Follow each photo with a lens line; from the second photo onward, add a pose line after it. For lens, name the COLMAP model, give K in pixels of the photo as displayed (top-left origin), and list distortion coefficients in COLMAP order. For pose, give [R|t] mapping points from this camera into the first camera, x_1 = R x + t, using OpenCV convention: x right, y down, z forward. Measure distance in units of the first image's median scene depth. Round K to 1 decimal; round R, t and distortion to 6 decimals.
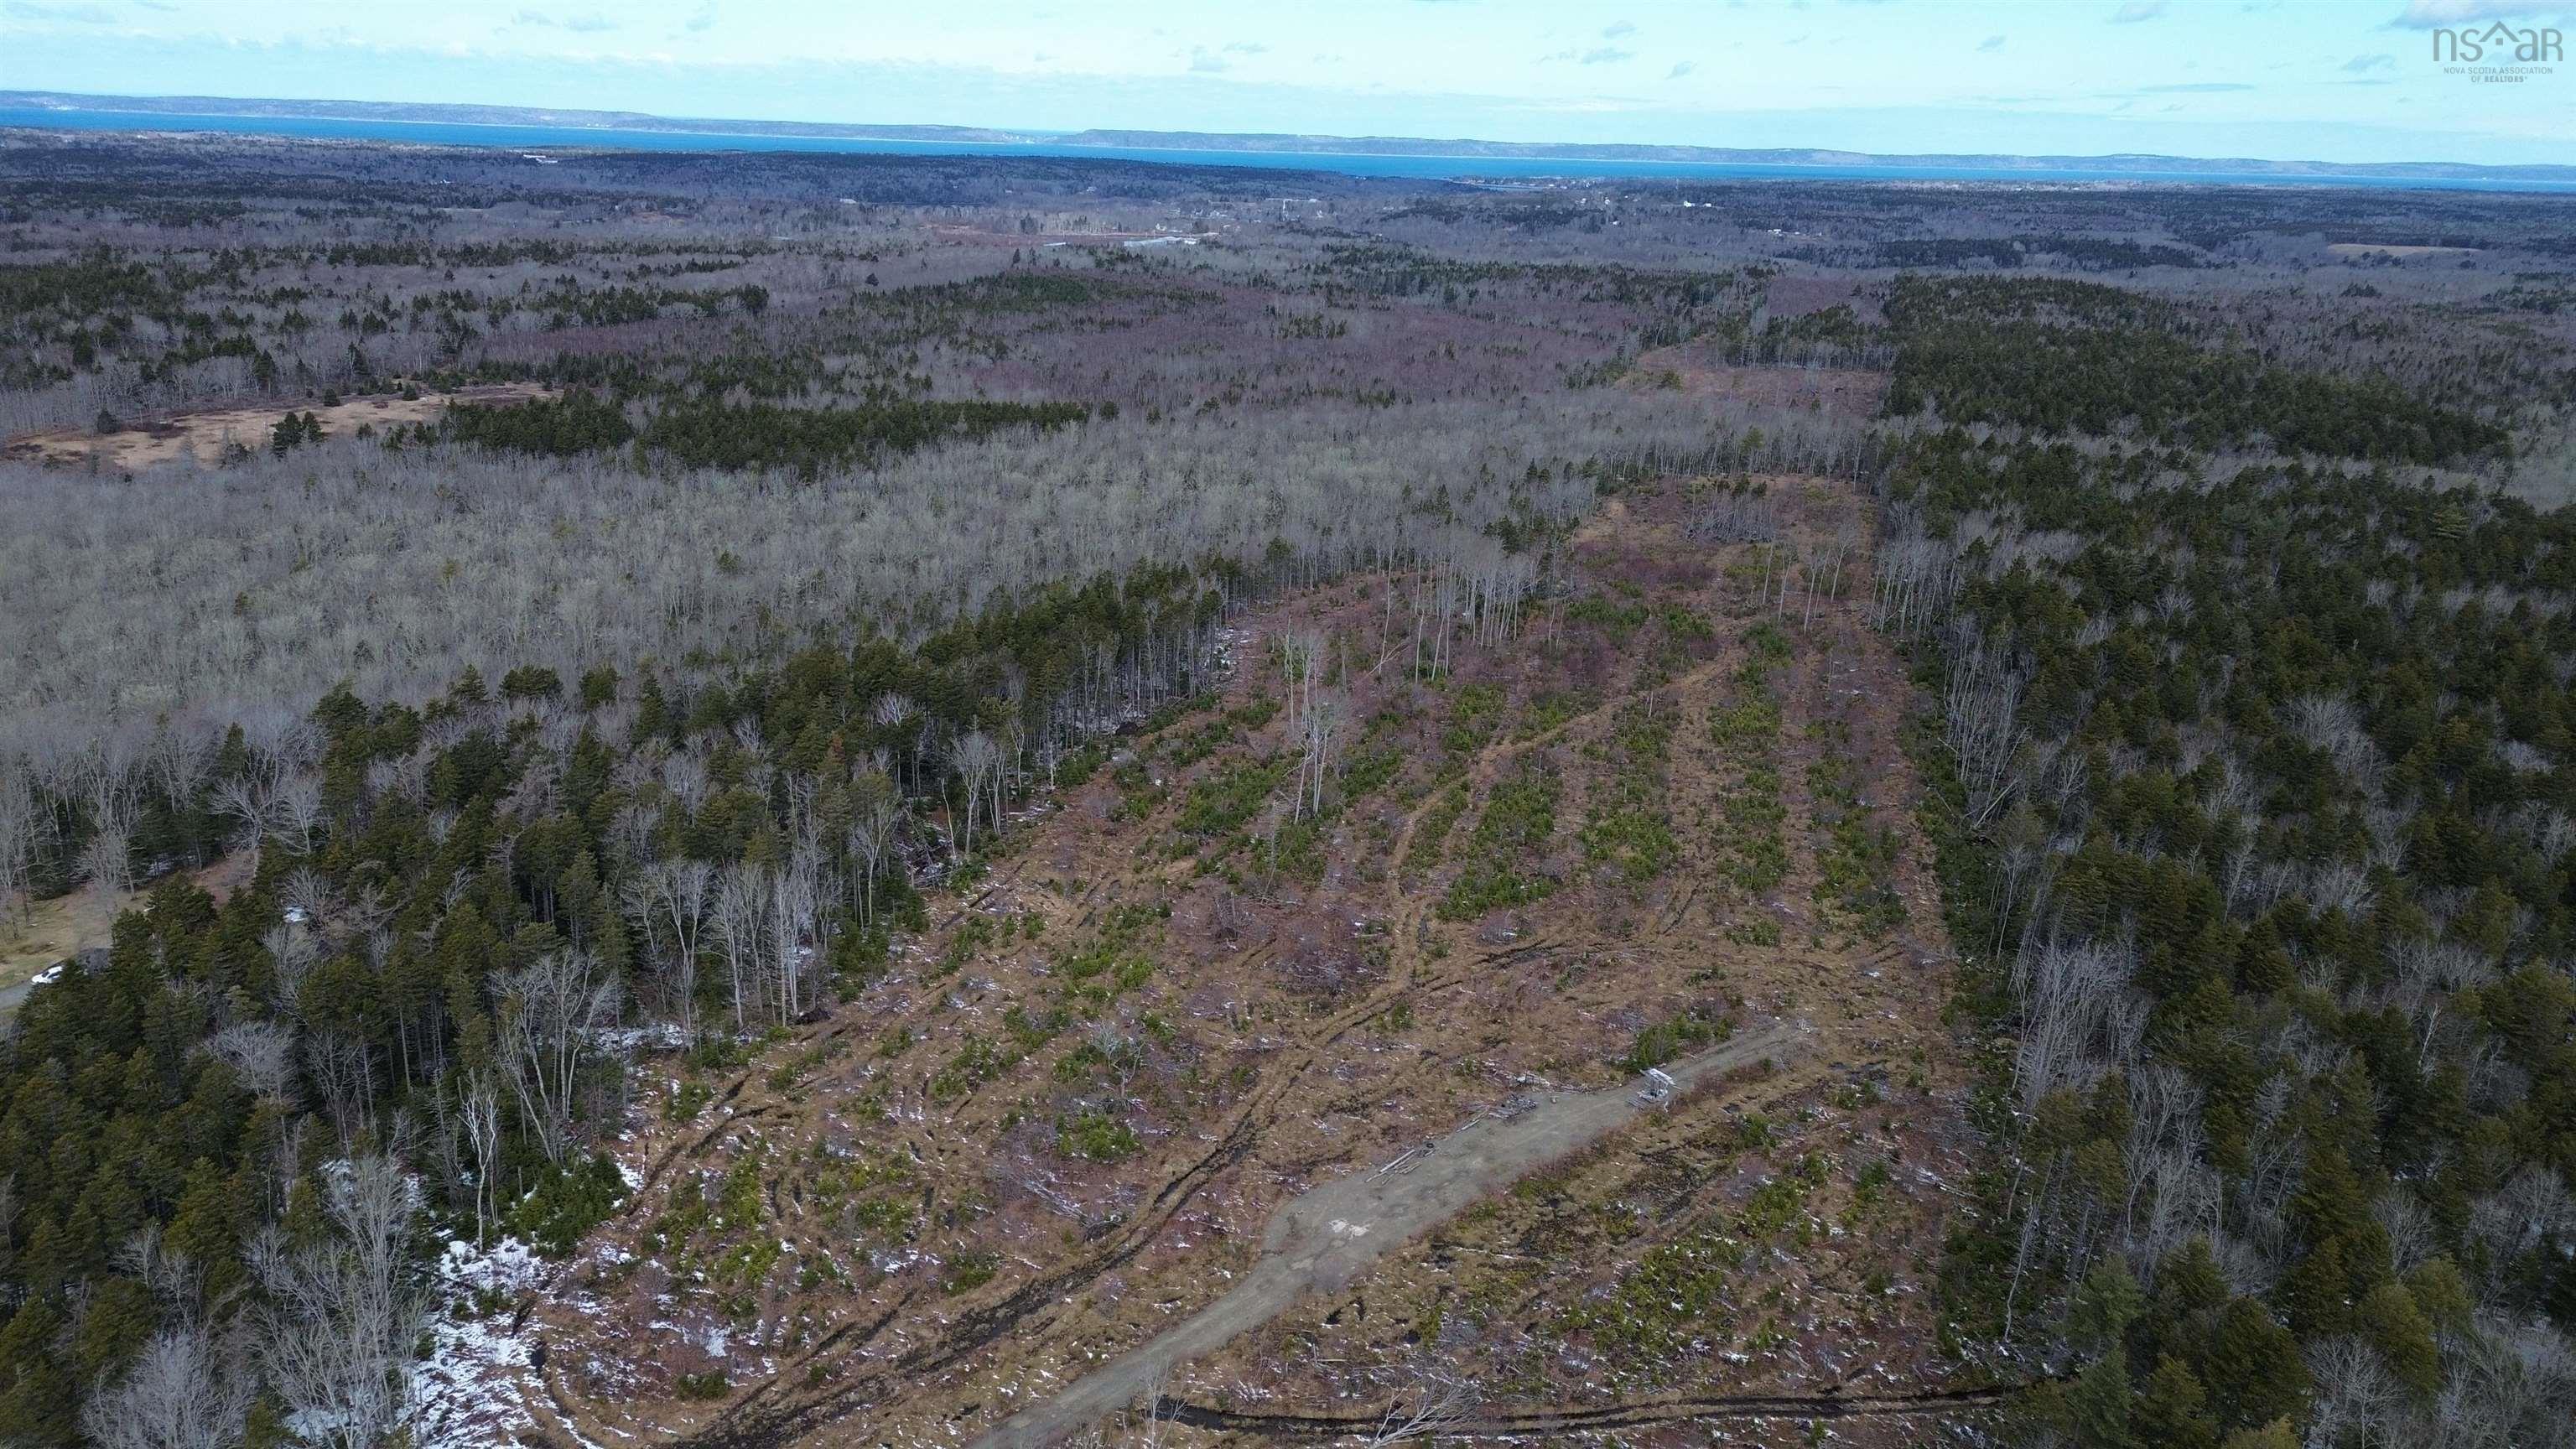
lens RADIAL K [[1808.1, 0, 1290.8], [0, 1808.1, 732.4], [0, 0, 1]] dist [0.081355, -0.070182]
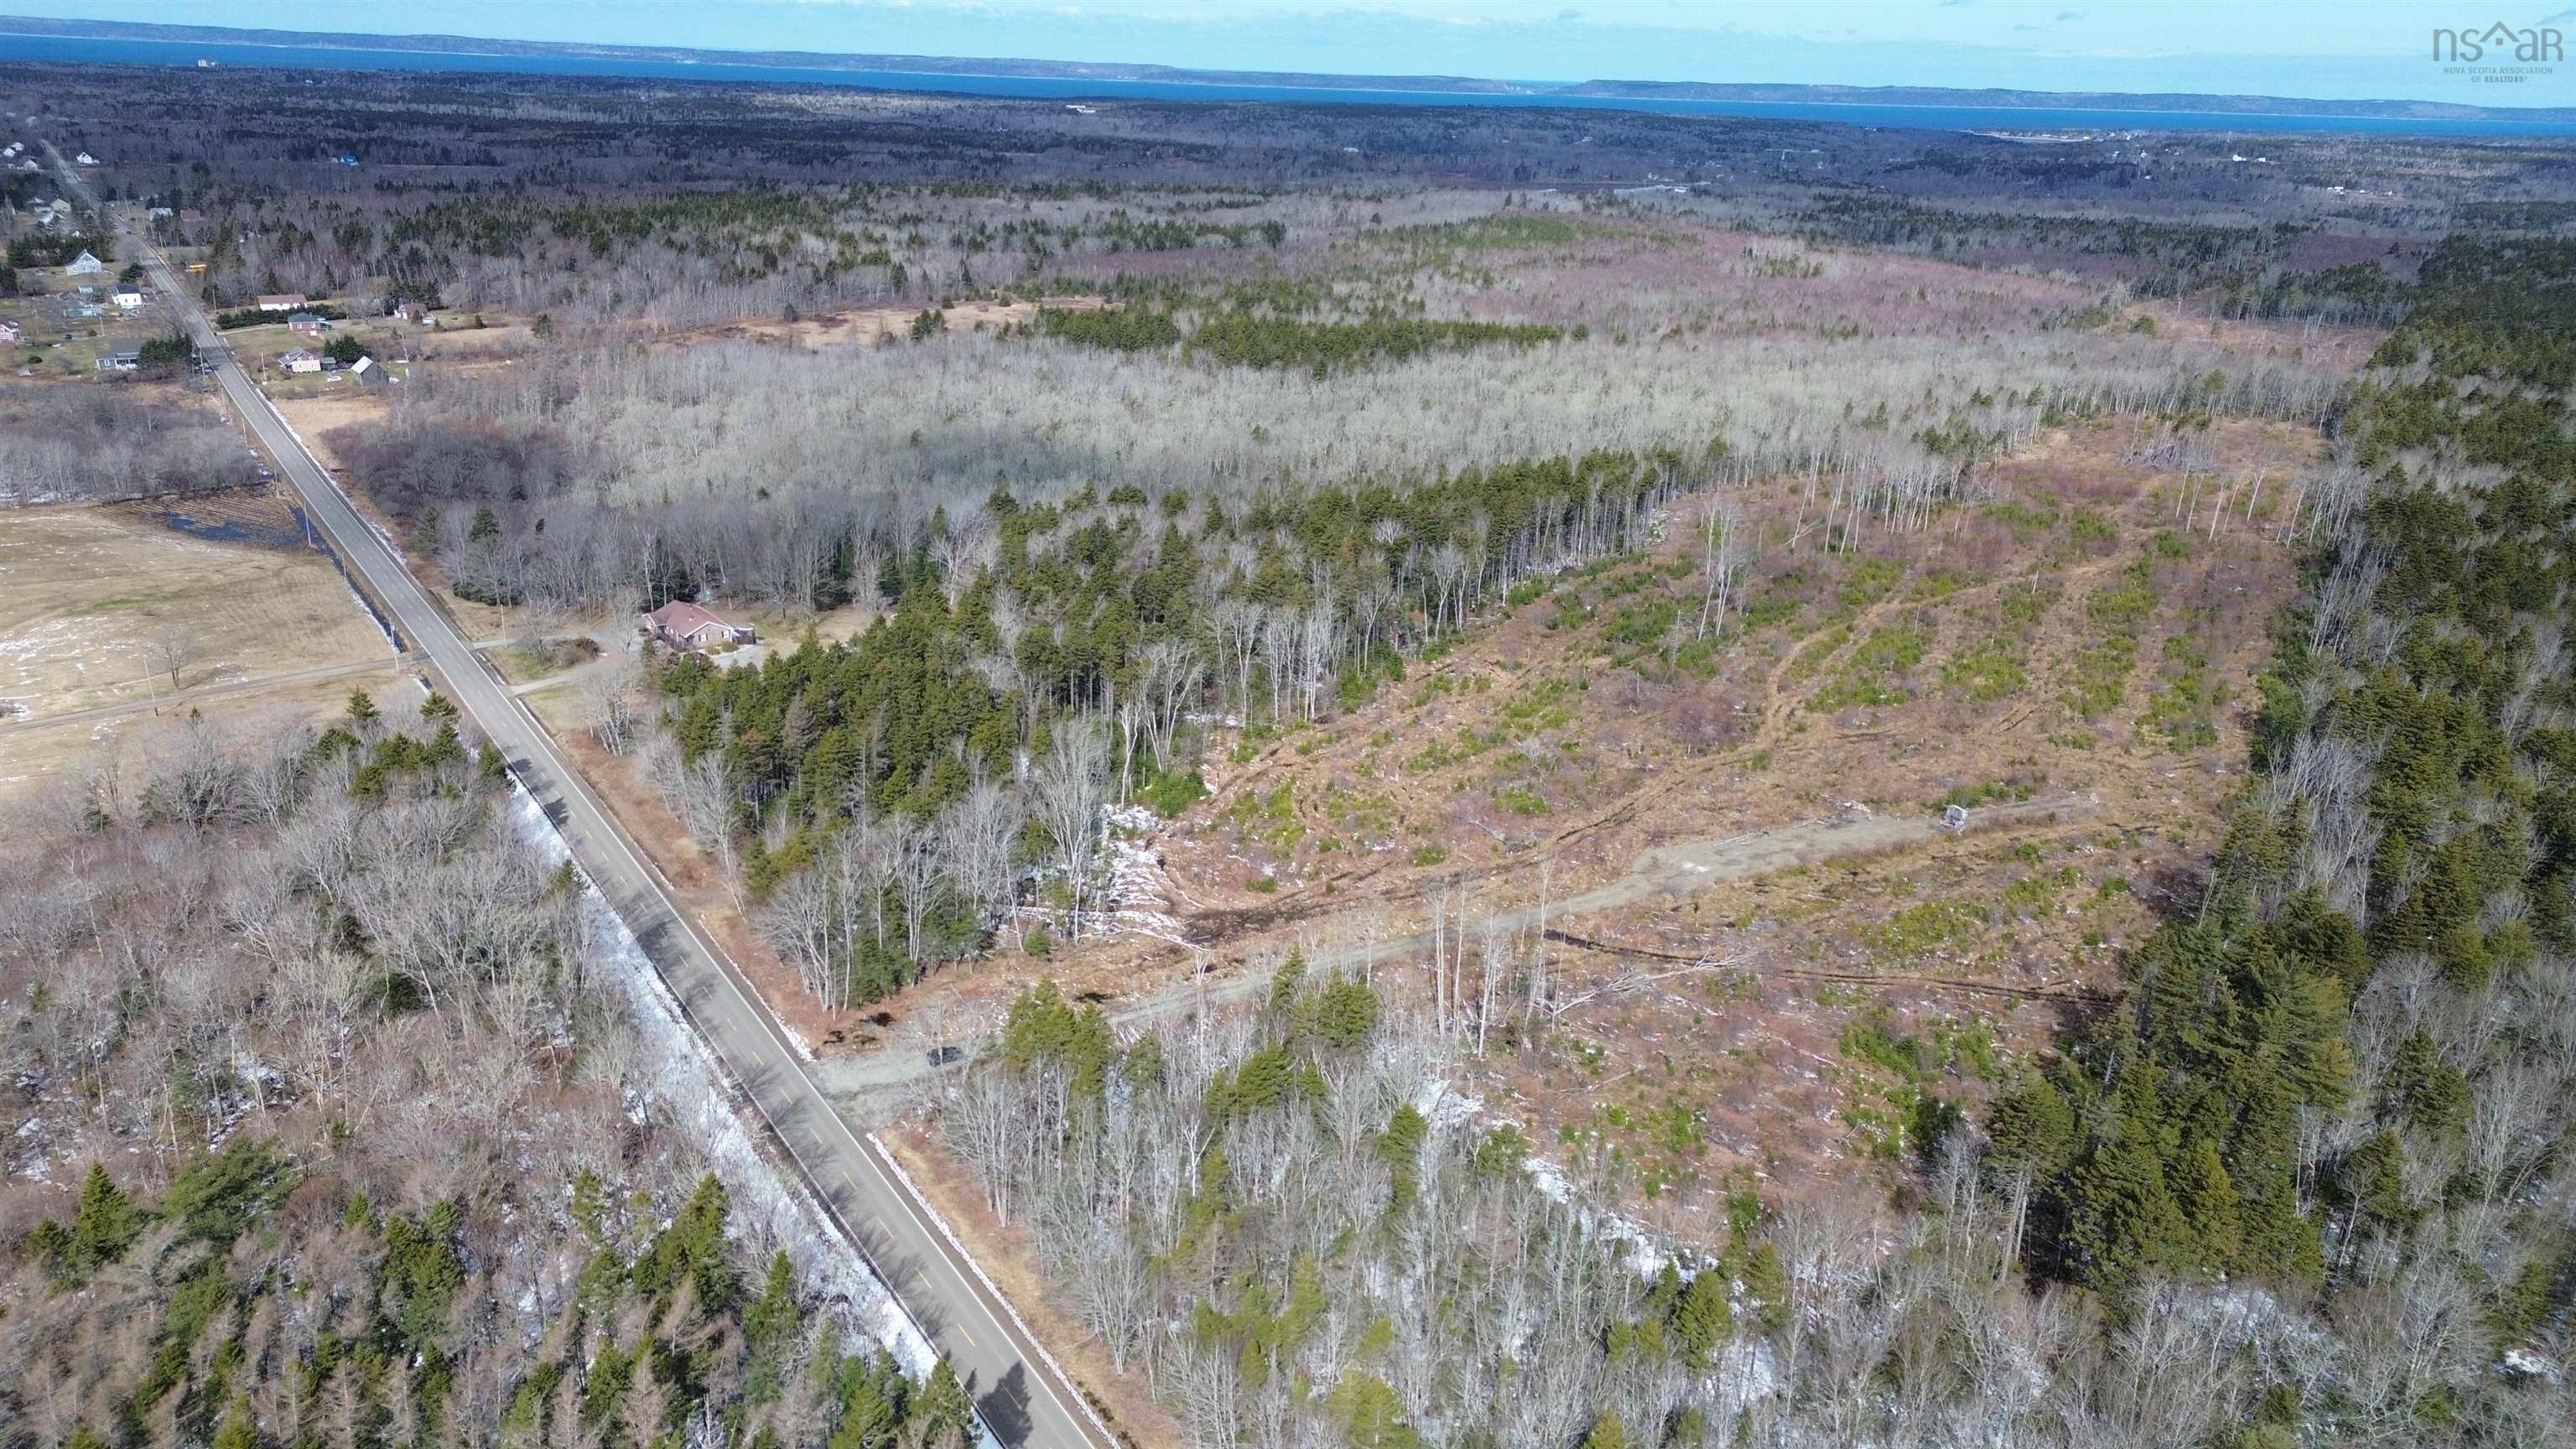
lens RADIAL K [[1808.1, 0, 1290.8], [0, 1808.1, 732.4], [0, 0, 1]] dist [0.081355, -0.070182]
pose [[0.966854, 0.090298, -0.238828, 0.030818], [-0.084561, 0.995832, 0.034184, 0.082251], [0.240919, -0.012855, 0.970460, -0.240884]]
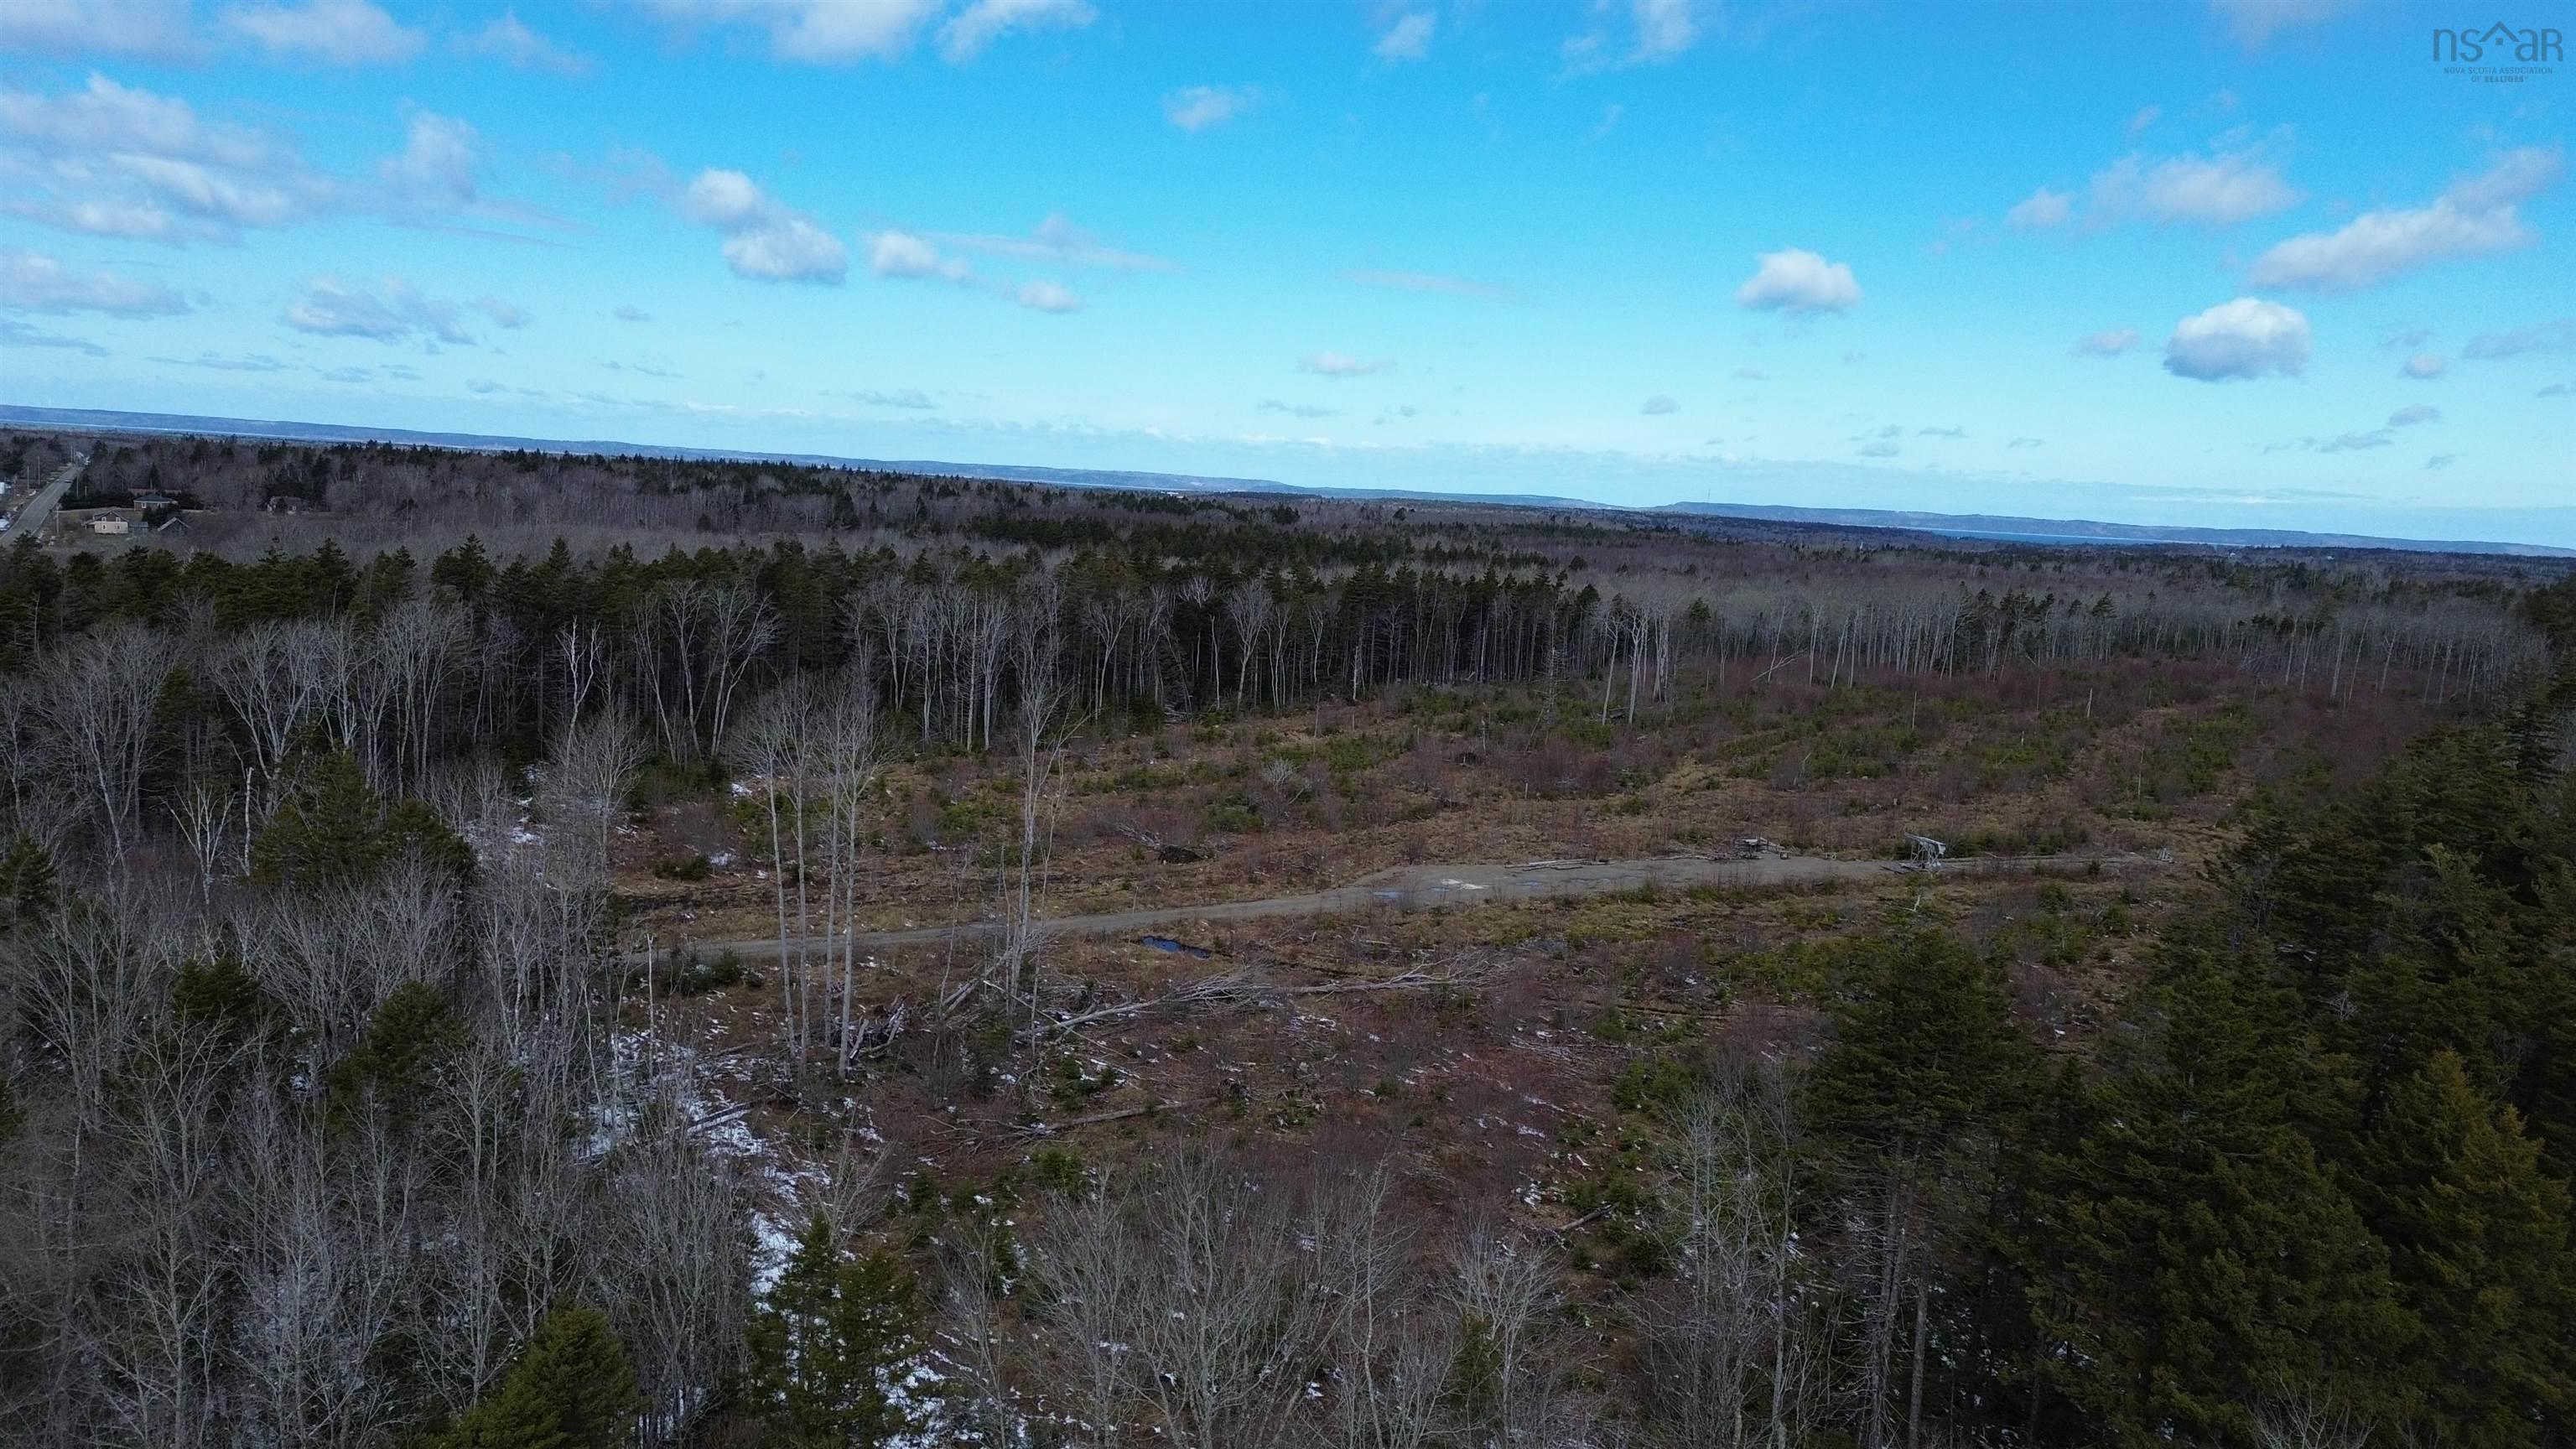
lens RADIAL K [[1808.1, 0, 1290.8], [0, 1808.1, 732.4], [0, 0, 1]] dist [0.081355, -0.070182]
pose [[0.949824, 0.065289, -0.305894, 0.113111], [-0.123861, 0.976536, -0.176169, 0.199669], [0.287215, 0.205217, 0.935625, 0.112697]]
